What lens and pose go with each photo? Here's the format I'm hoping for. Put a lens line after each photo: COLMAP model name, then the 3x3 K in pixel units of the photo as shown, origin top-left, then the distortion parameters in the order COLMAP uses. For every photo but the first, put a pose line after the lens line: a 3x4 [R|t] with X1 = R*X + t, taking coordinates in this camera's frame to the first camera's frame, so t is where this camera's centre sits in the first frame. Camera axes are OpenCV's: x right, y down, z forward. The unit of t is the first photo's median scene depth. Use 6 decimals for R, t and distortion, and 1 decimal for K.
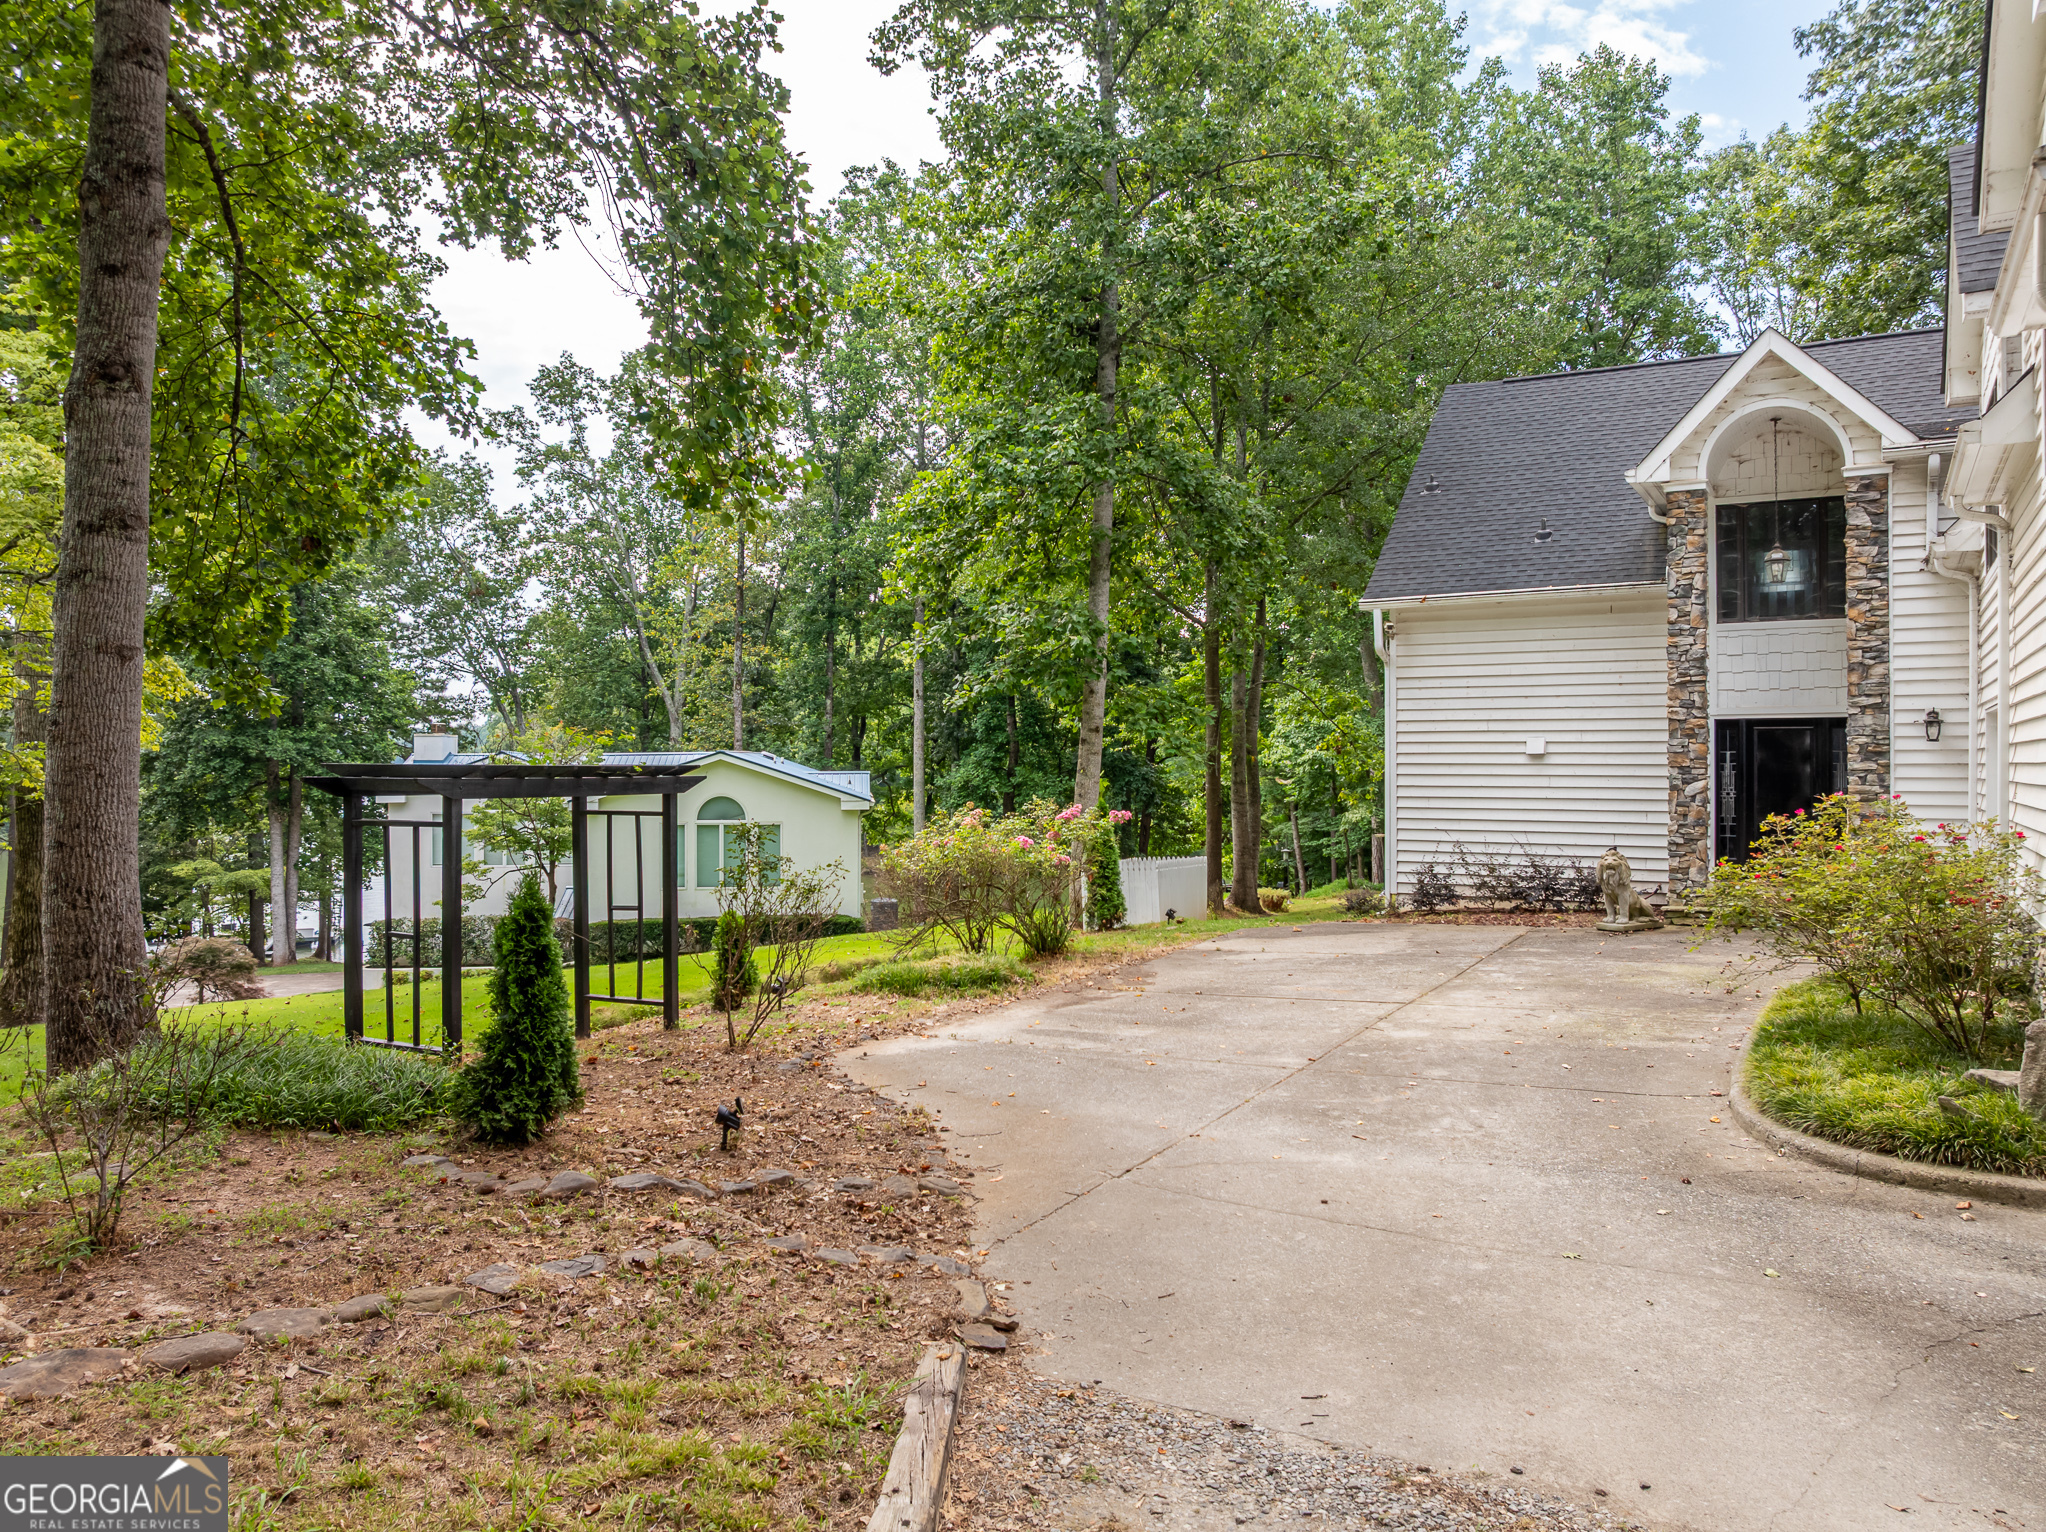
lens RADIAL K [[1434.8, 0, 1023.0], [0, 1434.8, 766.0], [0, 0, 1]] dist [-0.038091, 0.001123]
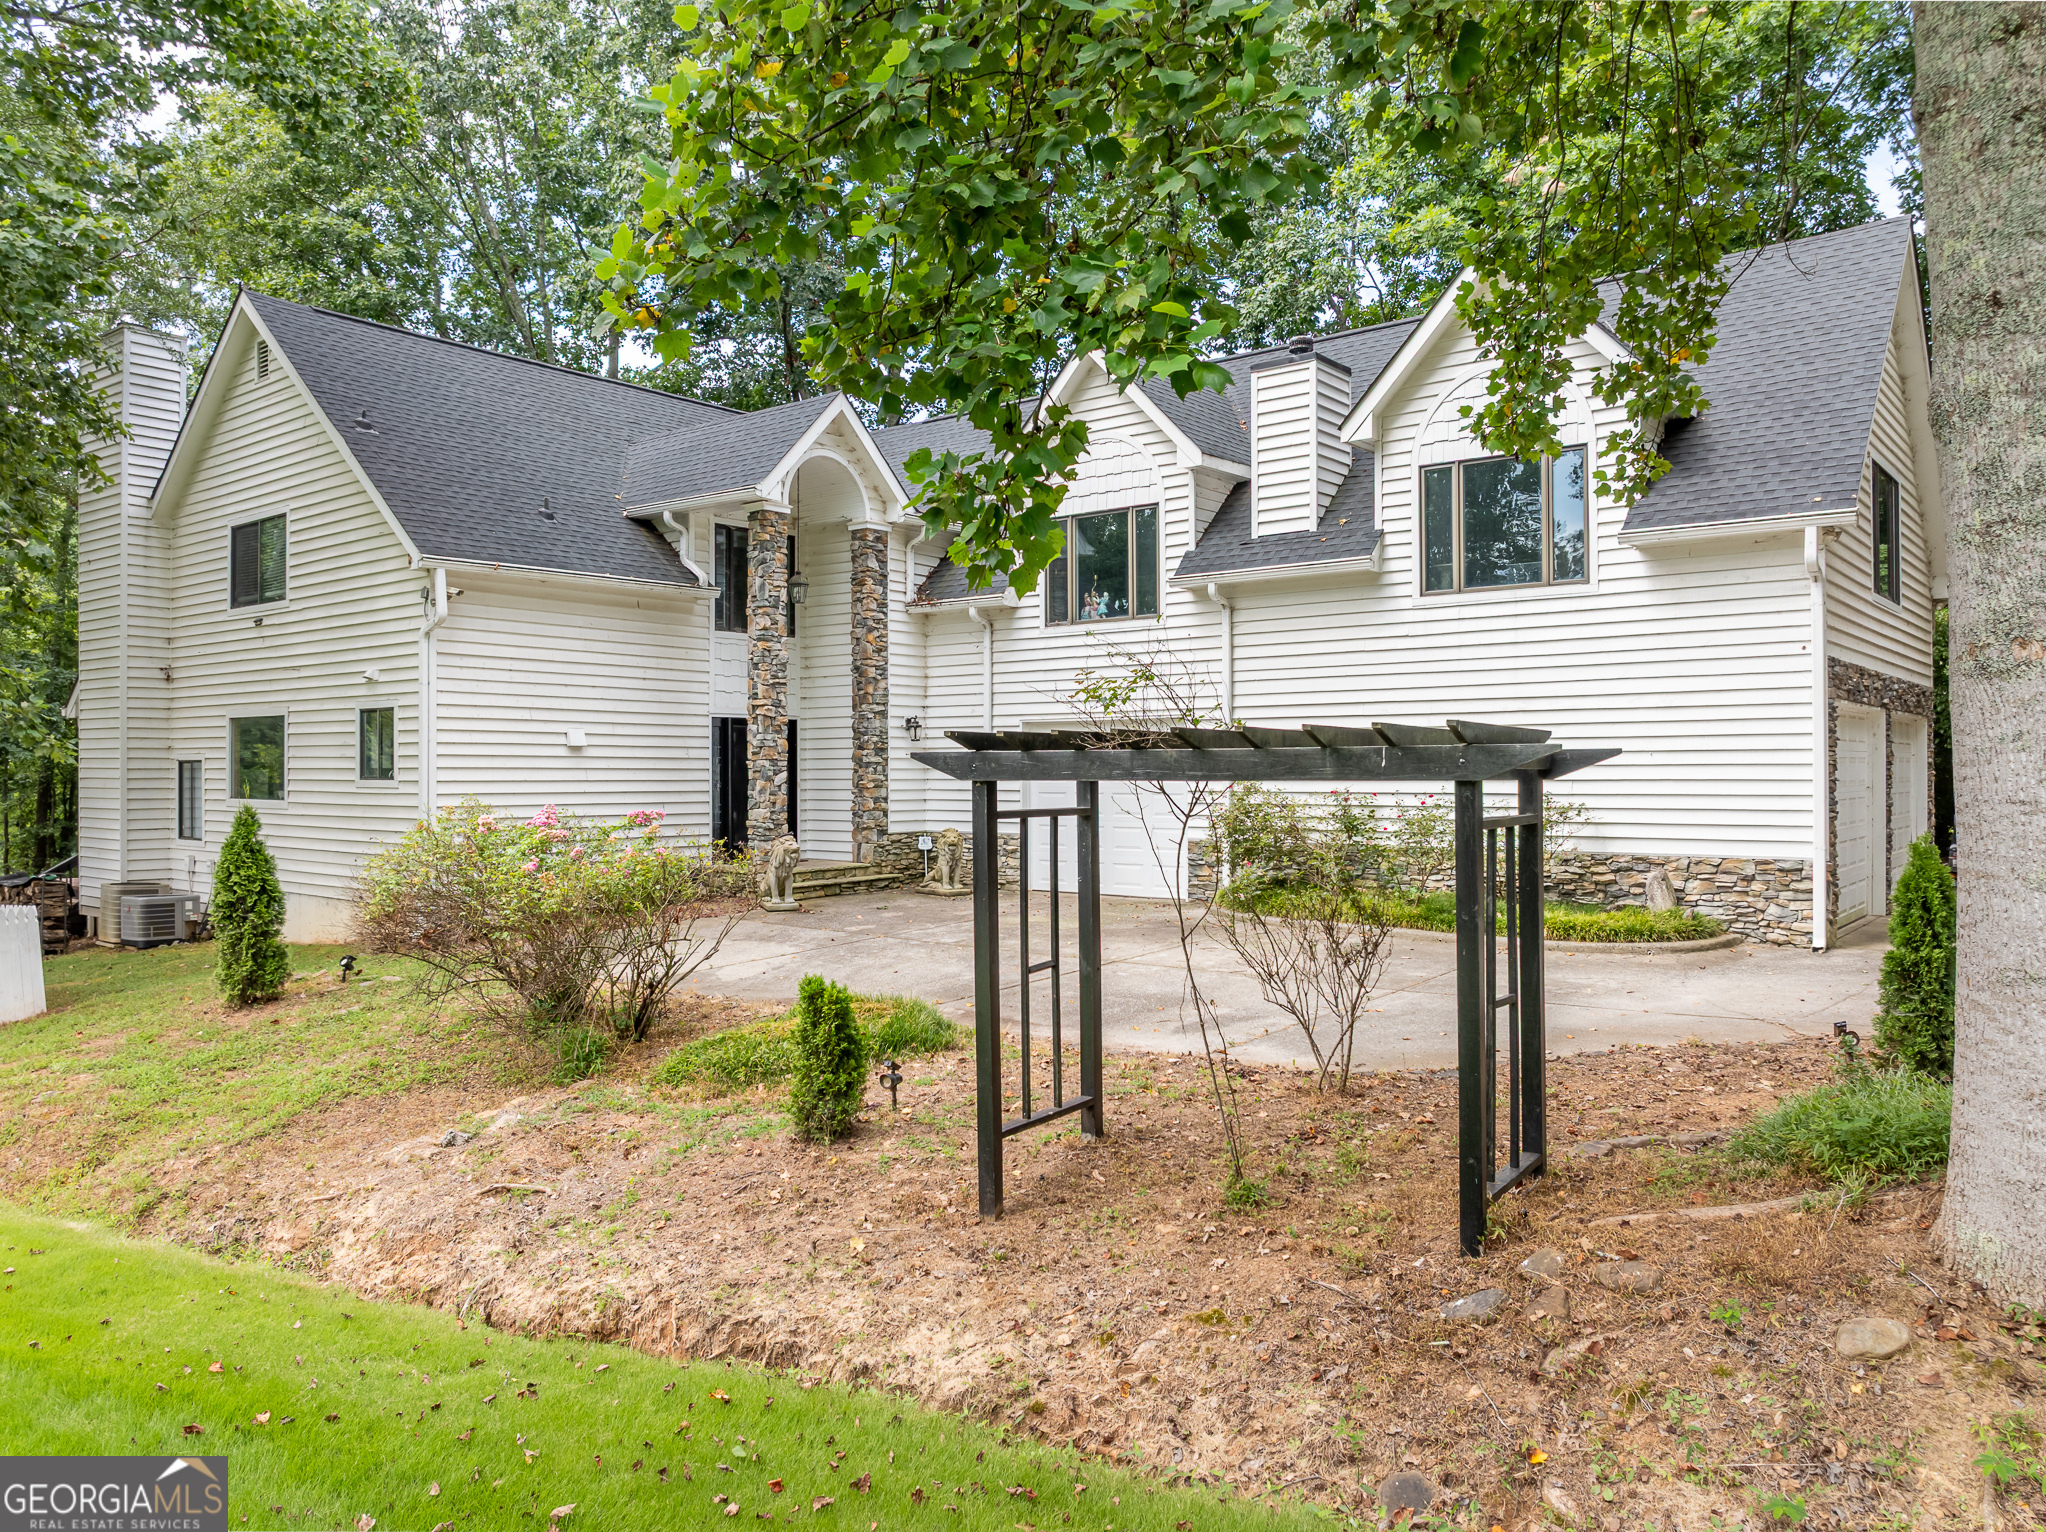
lens RADIAL K [[1434.8, 0, 1023.0], [0, 1434.8, 766.0], [0, 0, 1]] dist [-0.038091, 0.001123]
pose [[0.171147, 0.003188, 0.985240, -0.648933], [0.000925, 0.999994, -0.003396, 0.010378], [-0.985245, 0.001492, 0.171143, 0.657241]]
